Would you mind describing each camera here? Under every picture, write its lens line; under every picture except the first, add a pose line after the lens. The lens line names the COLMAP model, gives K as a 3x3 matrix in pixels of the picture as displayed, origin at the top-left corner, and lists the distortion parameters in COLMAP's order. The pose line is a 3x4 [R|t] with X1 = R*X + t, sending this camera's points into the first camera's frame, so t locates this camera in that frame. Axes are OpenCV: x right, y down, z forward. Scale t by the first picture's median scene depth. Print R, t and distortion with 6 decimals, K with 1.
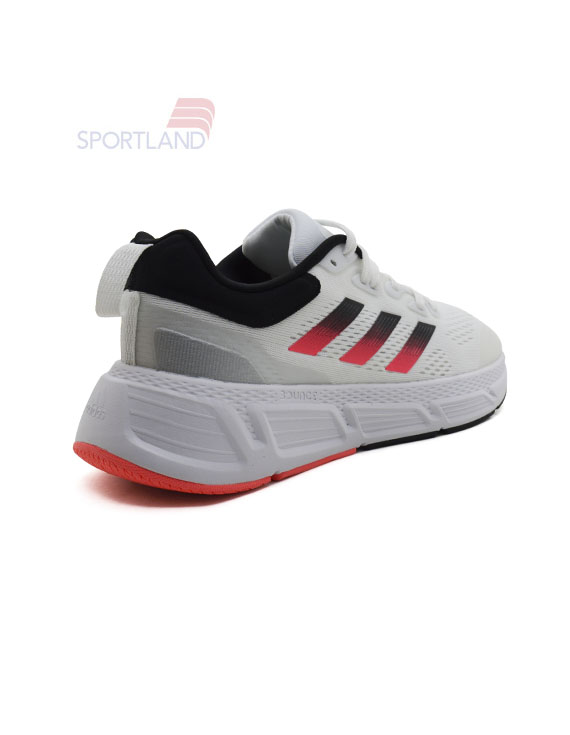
lens RADIAL K [[565.5, 0, 284.6], [0, 565.5, 341.8], [0, 0, 1]] dist [-0.001646, -0.000074]
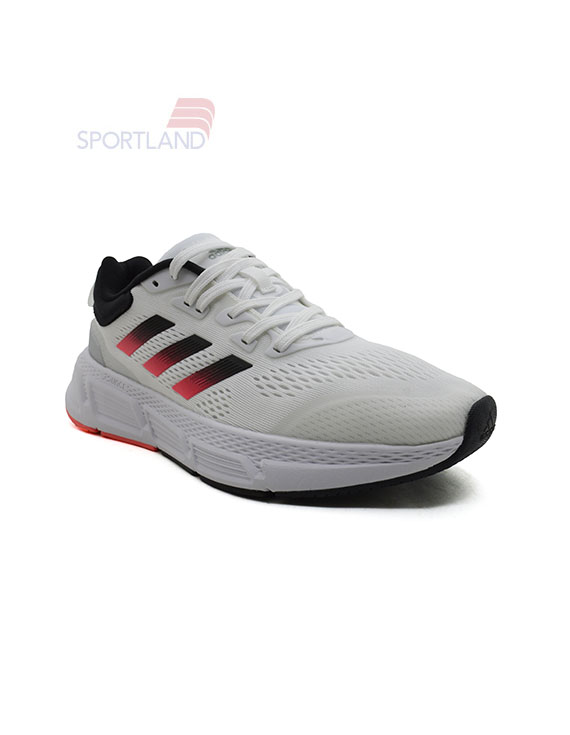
lens RADIAL K [[565.5, 0, 284.6], [0, 565.5, 341.8], [0, 0, 1]] dist [-0.001646, -0.000074]
pose [[0.200378, 0.162763, -0.966104, 1.271688], [-0.135001, 0.981284, 0.137320, -0.216282], [0.970373, 0.102910, 0.218601, 1.006155]]
